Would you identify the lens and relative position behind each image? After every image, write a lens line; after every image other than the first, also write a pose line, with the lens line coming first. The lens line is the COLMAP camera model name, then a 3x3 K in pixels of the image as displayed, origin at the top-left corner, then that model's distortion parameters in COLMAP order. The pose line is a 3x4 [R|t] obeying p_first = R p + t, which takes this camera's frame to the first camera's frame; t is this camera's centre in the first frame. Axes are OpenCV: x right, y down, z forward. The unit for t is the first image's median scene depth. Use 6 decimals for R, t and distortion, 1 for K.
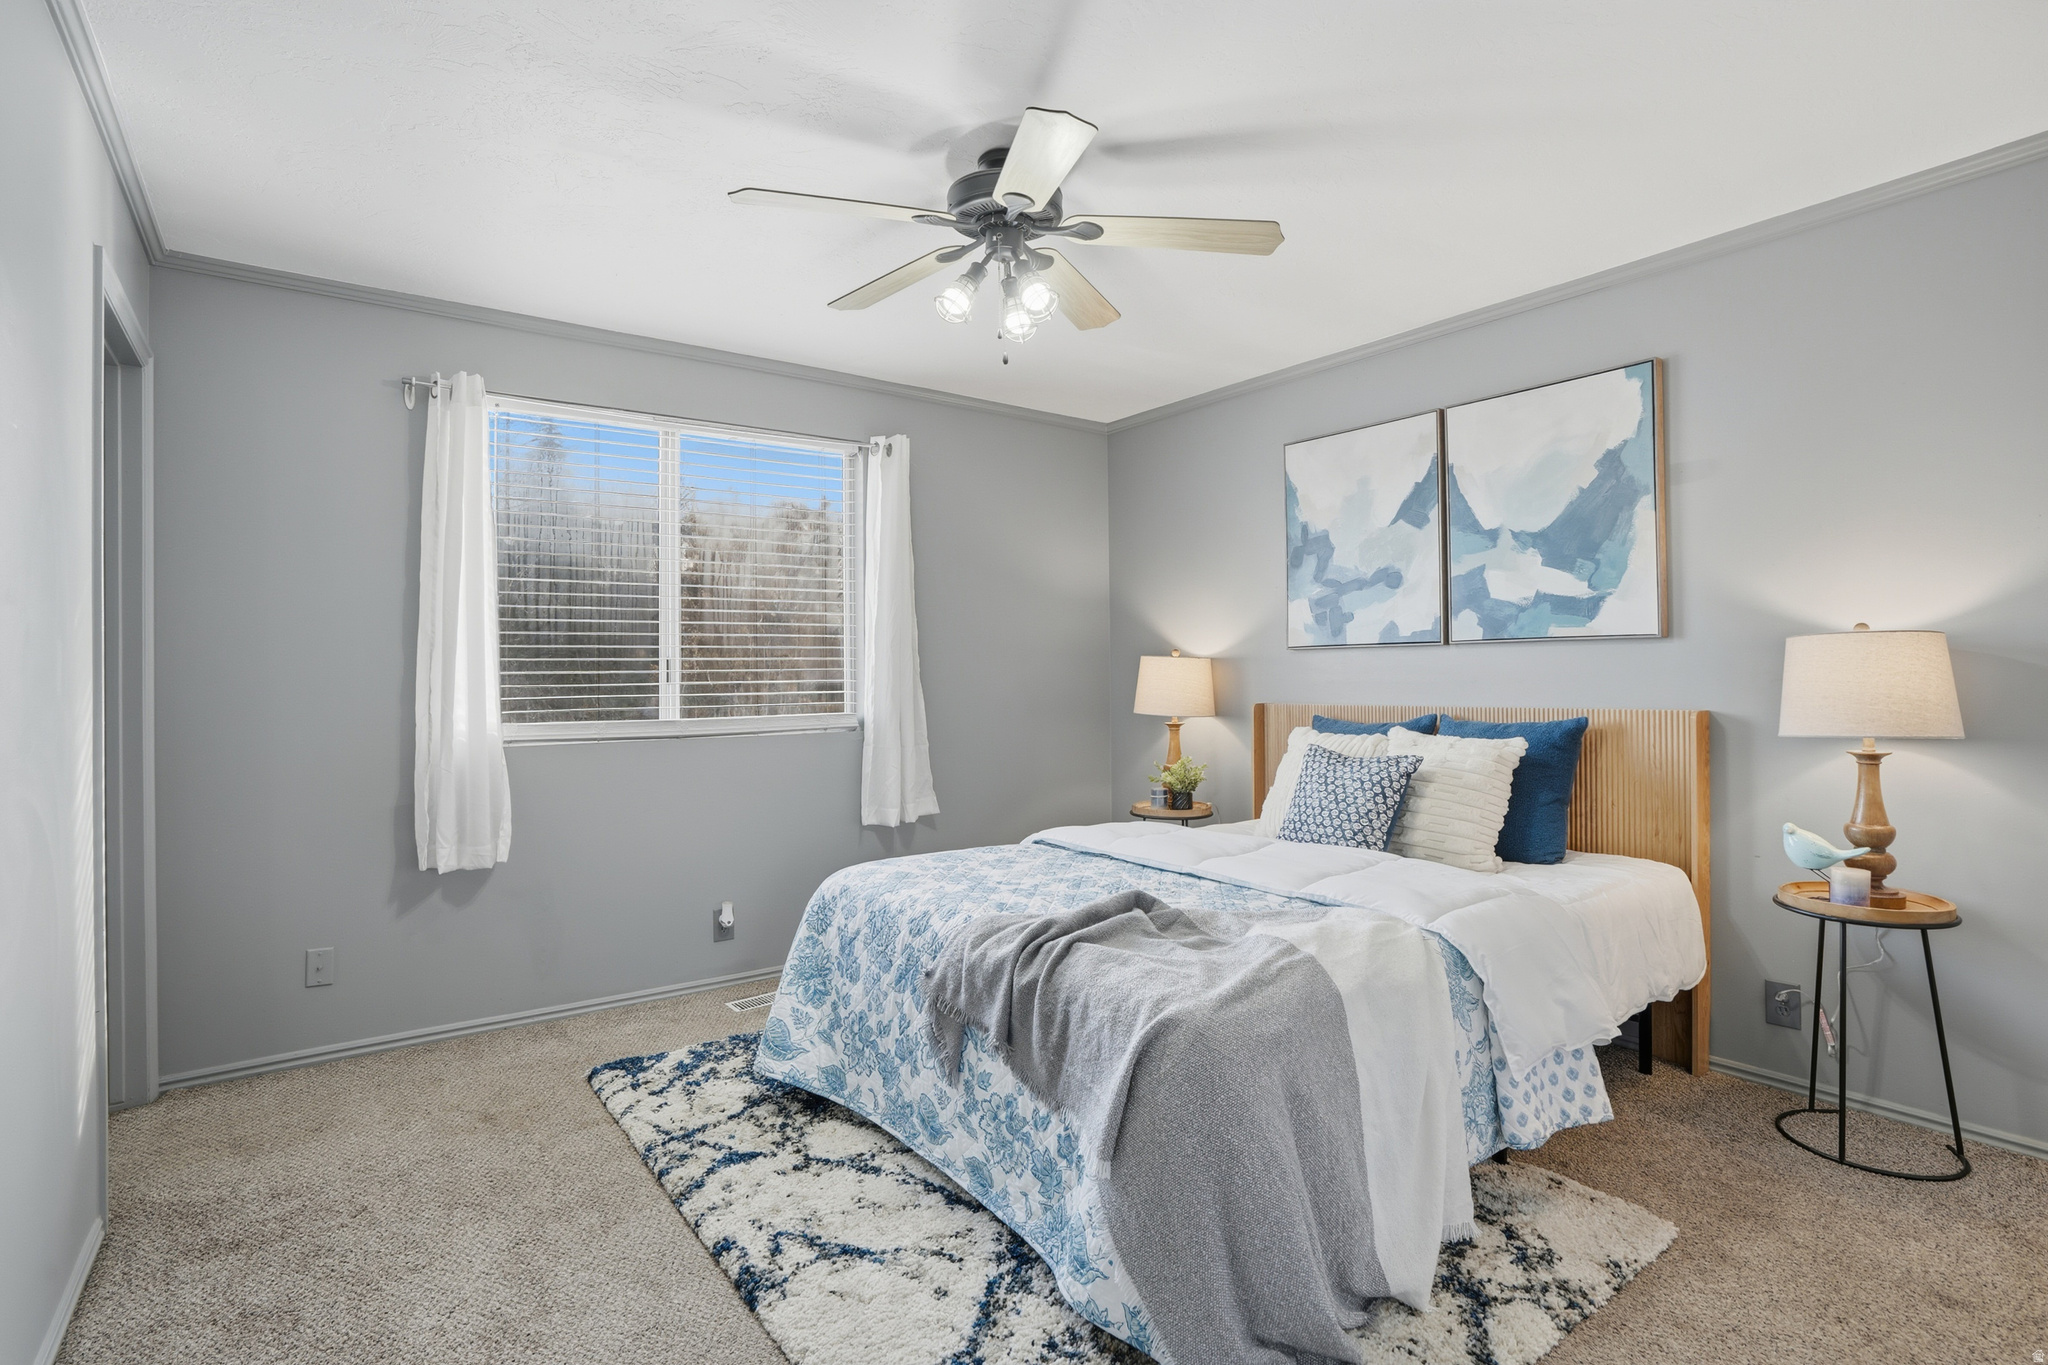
lens RADIAL K [[976.0, 0, 1019.0], [0, 976.0, 674.0], [0, 0, 1]] dist [-0.022159, 0.000532]
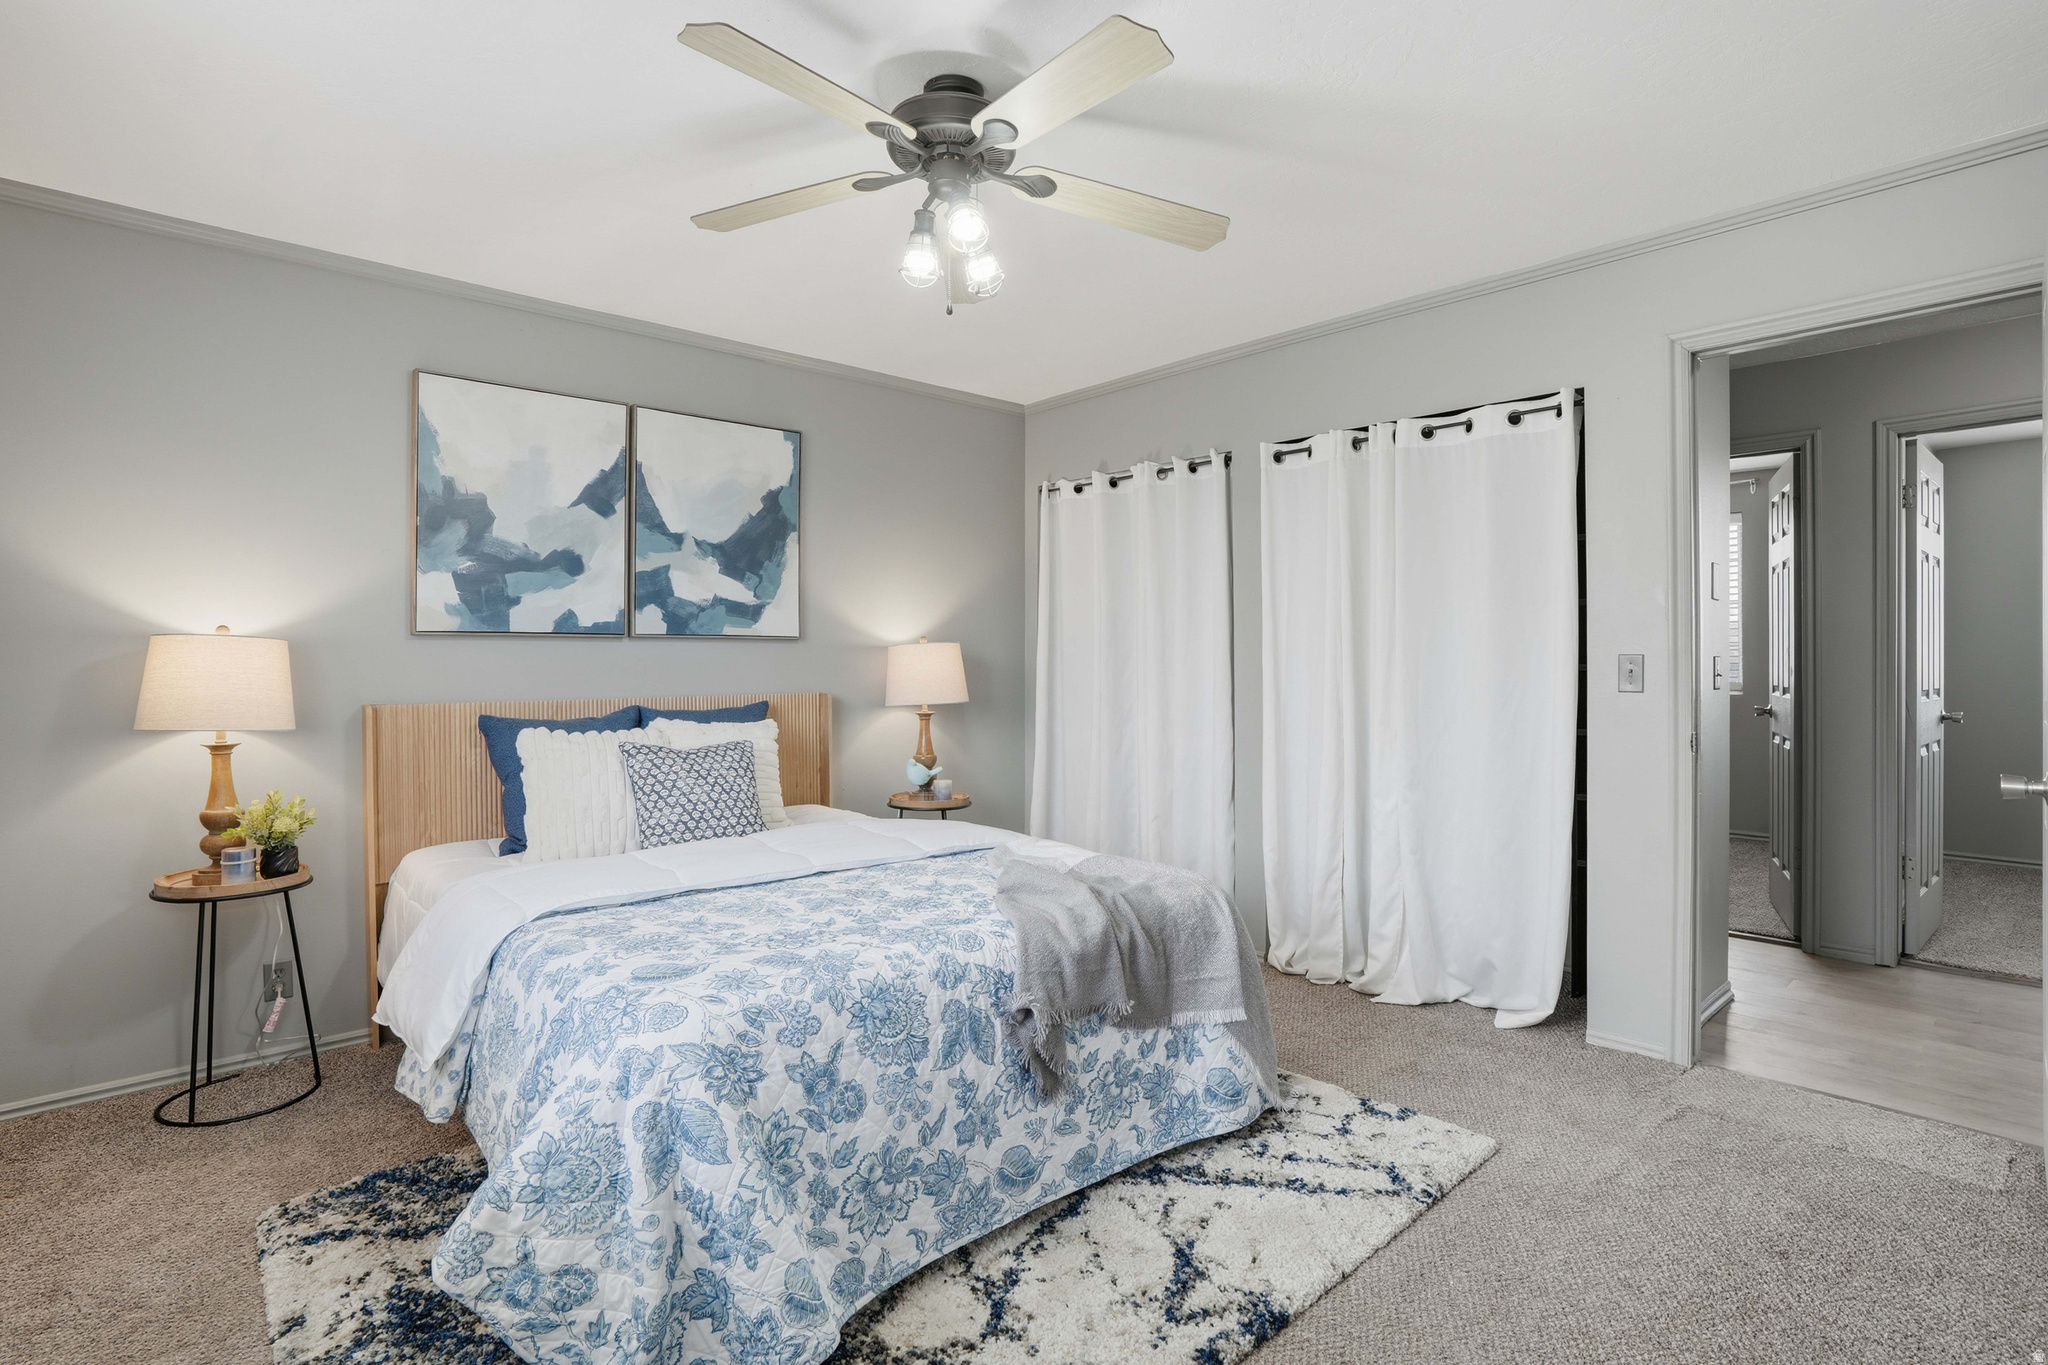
lens RADIAL K [[976.0, 0, 1020.5], [0, 976.0, 675.6], [0, 0, 1]] dist [-0.022159, 0.000532]
pose [[-0.076344, -0.004821, 0.997070, -0.678334], [0.004693, 0.999976, 0.005194, 0.007047], [-0.997071, 0.005075, -0.076319, 0.751136]]
